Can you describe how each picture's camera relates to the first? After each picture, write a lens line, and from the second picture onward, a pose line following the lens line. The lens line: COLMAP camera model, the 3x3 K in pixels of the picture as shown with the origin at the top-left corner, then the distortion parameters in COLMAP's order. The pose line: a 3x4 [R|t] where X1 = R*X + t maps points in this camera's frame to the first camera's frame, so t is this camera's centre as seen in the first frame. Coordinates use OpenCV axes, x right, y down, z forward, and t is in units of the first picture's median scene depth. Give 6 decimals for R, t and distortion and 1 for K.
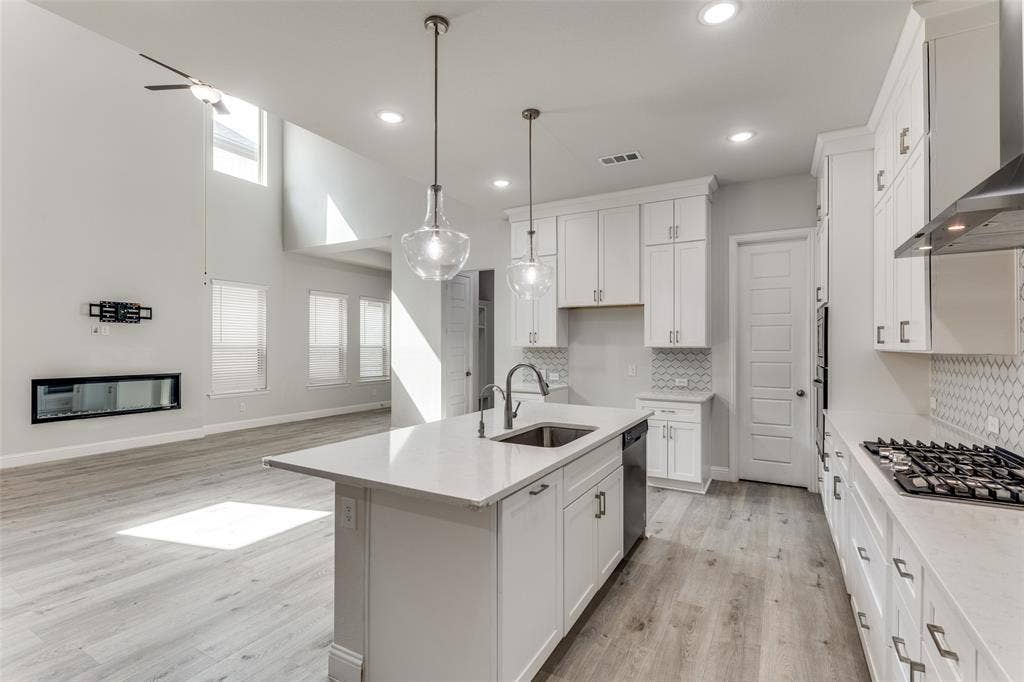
lens RADIAL K [[471.6, 0, 510.4], [0, 471.6, 343.7], [0, 0, 1]] dist [0.005033, -0.001074]
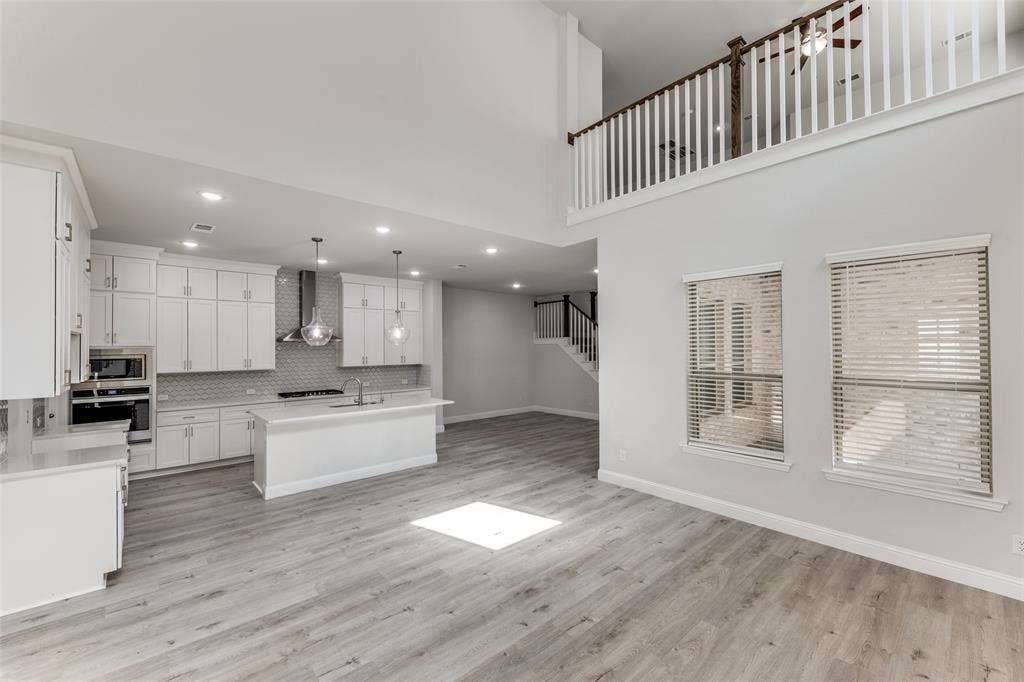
lens RADIAL K [[415.7, 0, 515.4], [0, 415.7, 342.1], [0, 0, 1]] dist [0.014744, -0.009388]
pose [[-0.947343, 0.008493, 0.320107, -0.730156], [0.003657, 0.999870, -0.015706, -0.052375], [-0.320199, -0.013708, -0.947251, 1.420848]]
